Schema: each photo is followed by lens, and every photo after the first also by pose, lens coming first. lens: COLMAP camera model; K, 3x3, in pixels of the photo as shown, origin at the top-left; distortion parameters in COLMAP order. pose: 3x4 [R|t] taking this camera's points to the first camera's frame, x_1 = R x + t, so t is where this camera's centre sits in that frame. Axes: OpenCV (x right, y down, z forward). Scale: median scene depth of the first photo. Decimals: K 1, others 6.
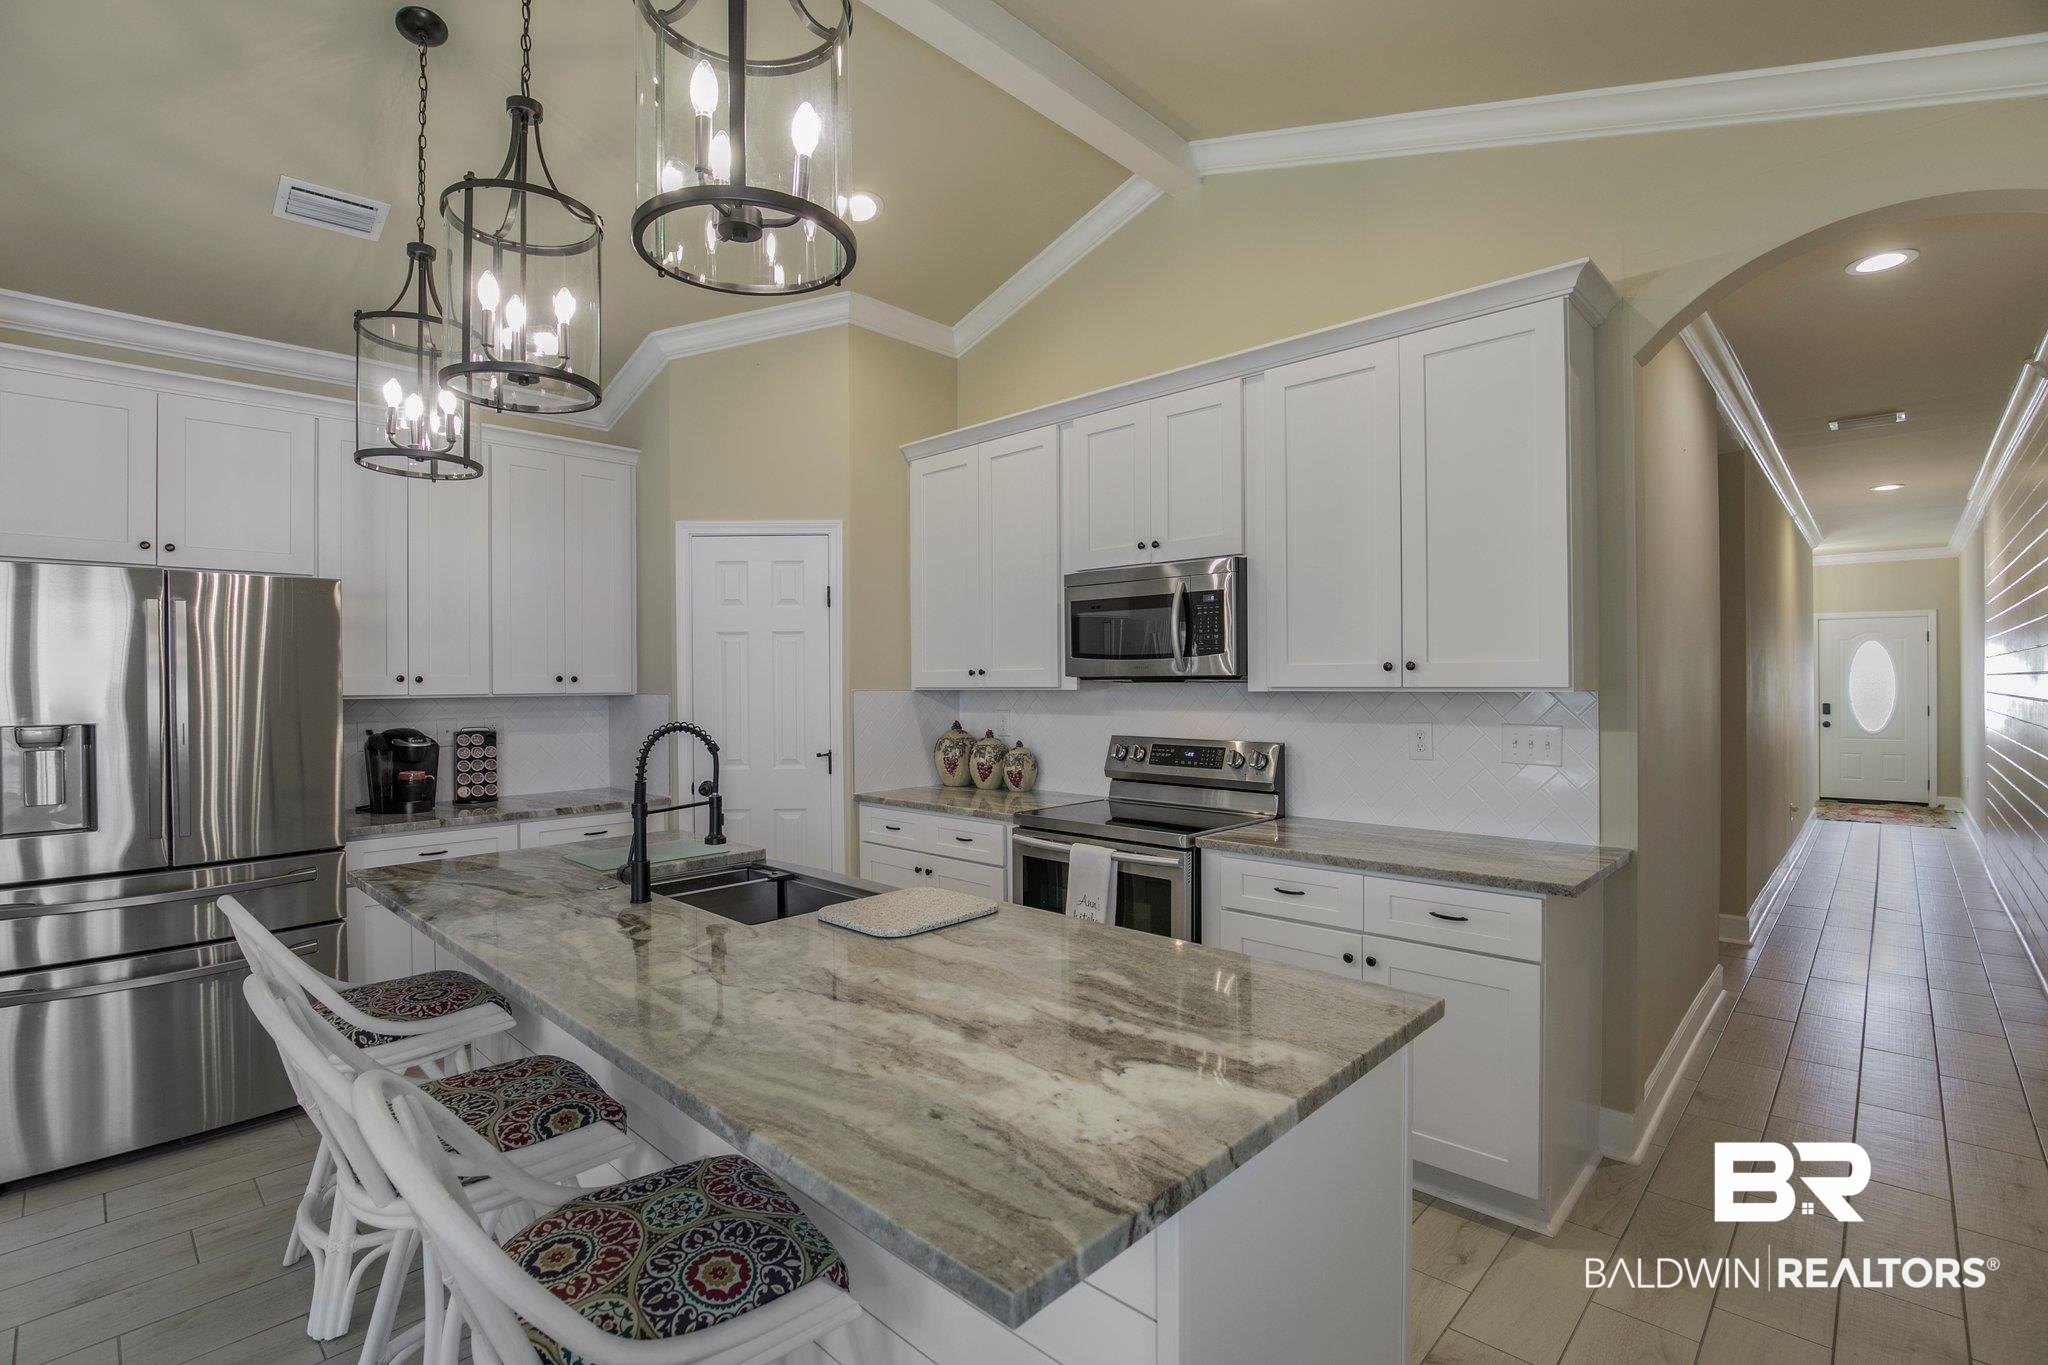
lens RADIAL K [[917.1, 0, 1024.0], [0, 917.1, 682.5], [0, 0, 1]] dist [-0.019602, 0.000676]
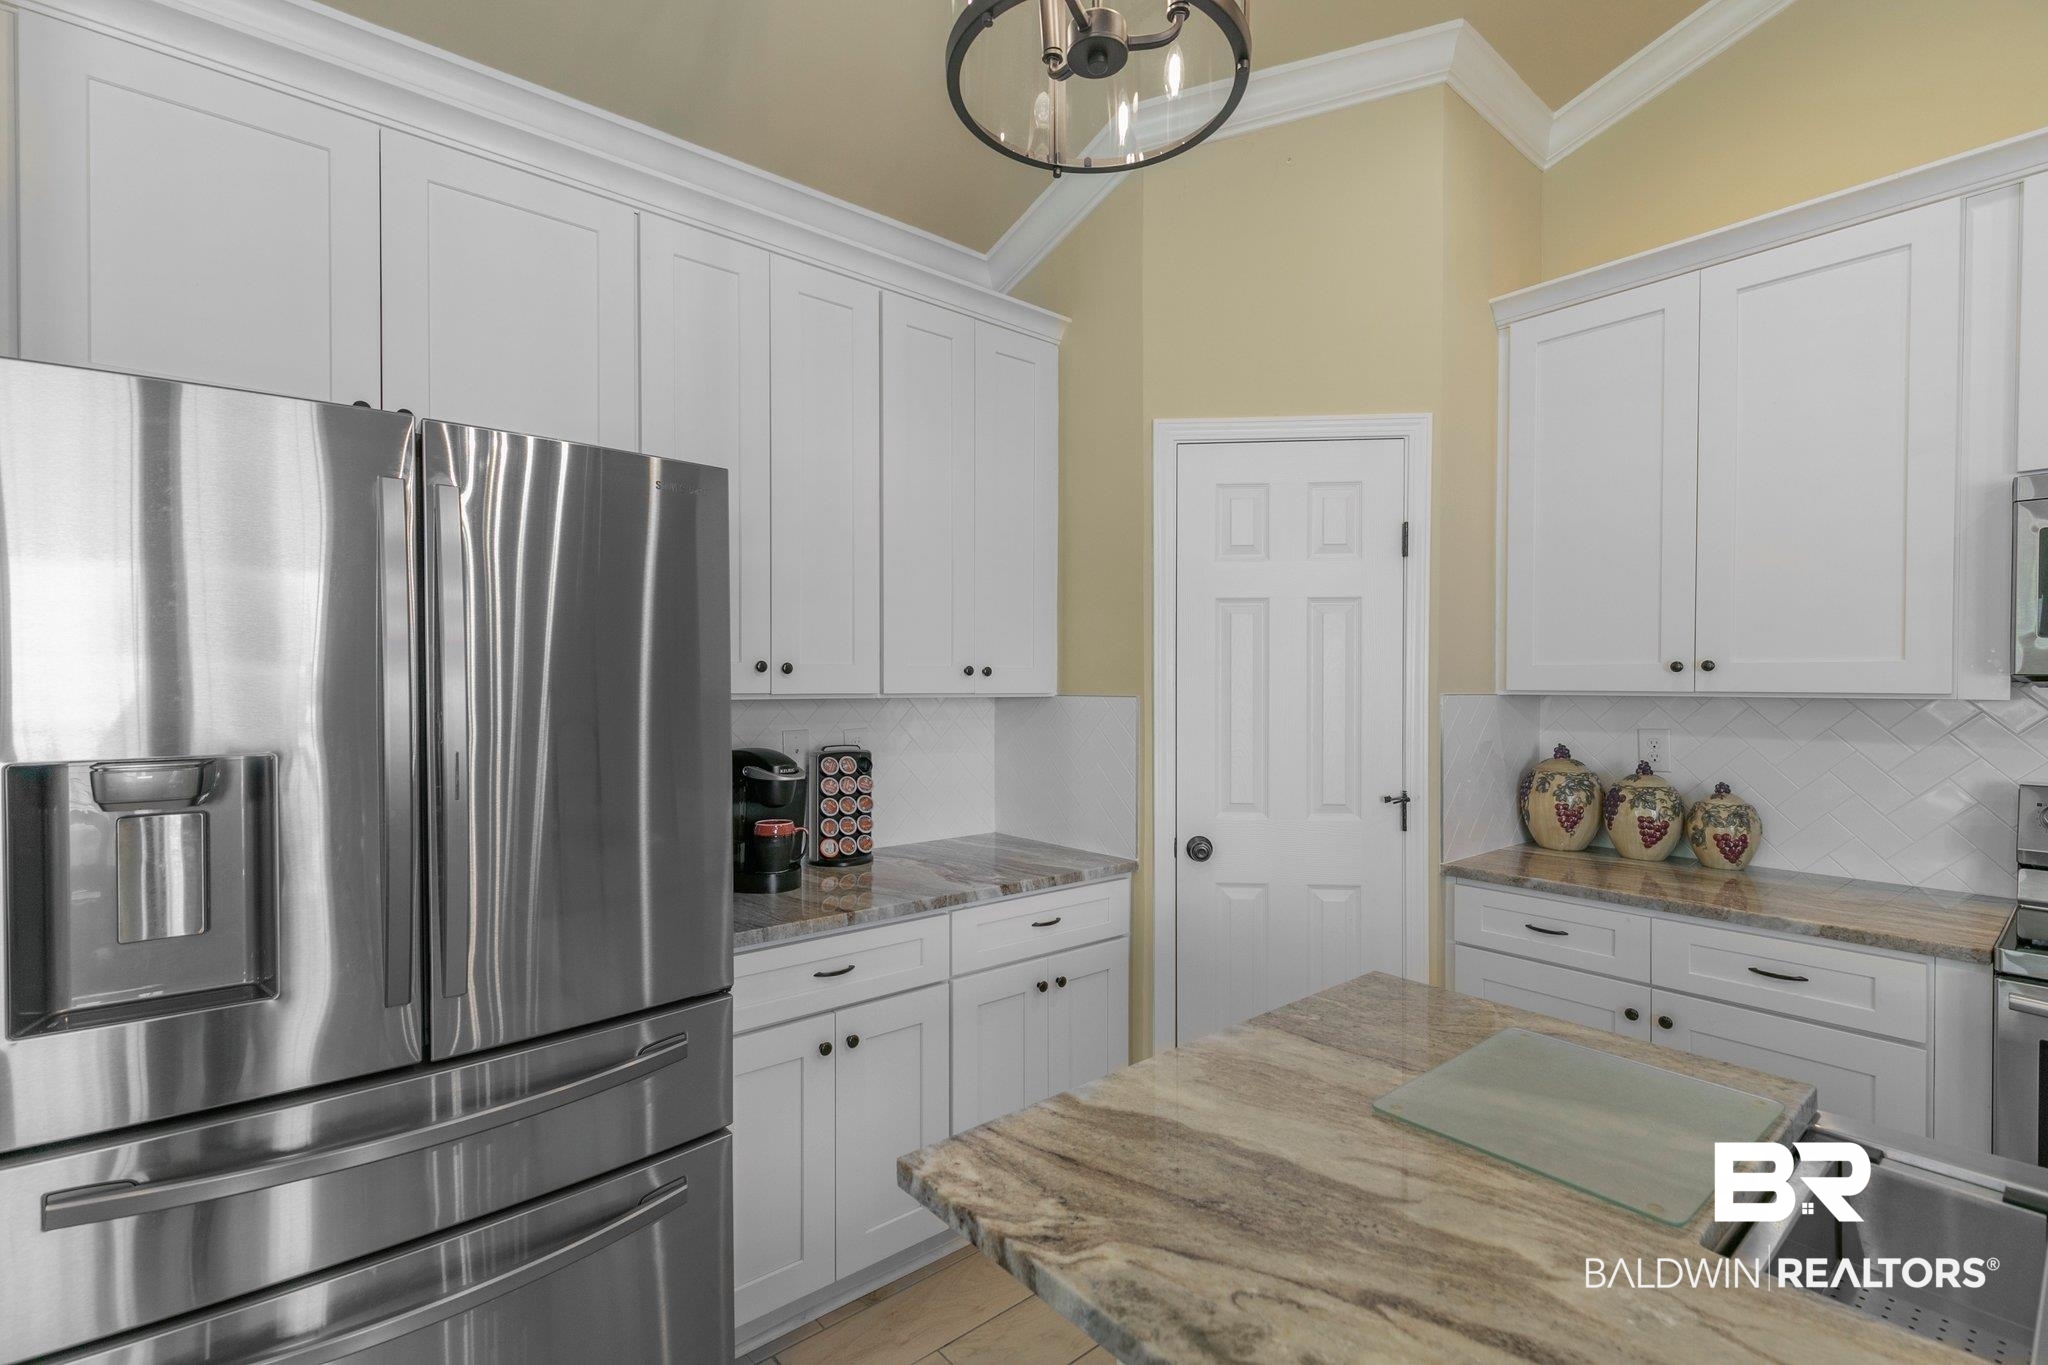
lens RADIAL K [[917.1, 0, 1021.5], [0, 917.1, 690.8], [0, 0, 1]] dist [0.005270, 0.000068]
pose [[0.993021, 0.010889, -0.117437, -0.407833], [-0.009681, 0.999894, 0.010851, 0.002989], [0.117542, -0.009638, 0.993021, 0.381972]]
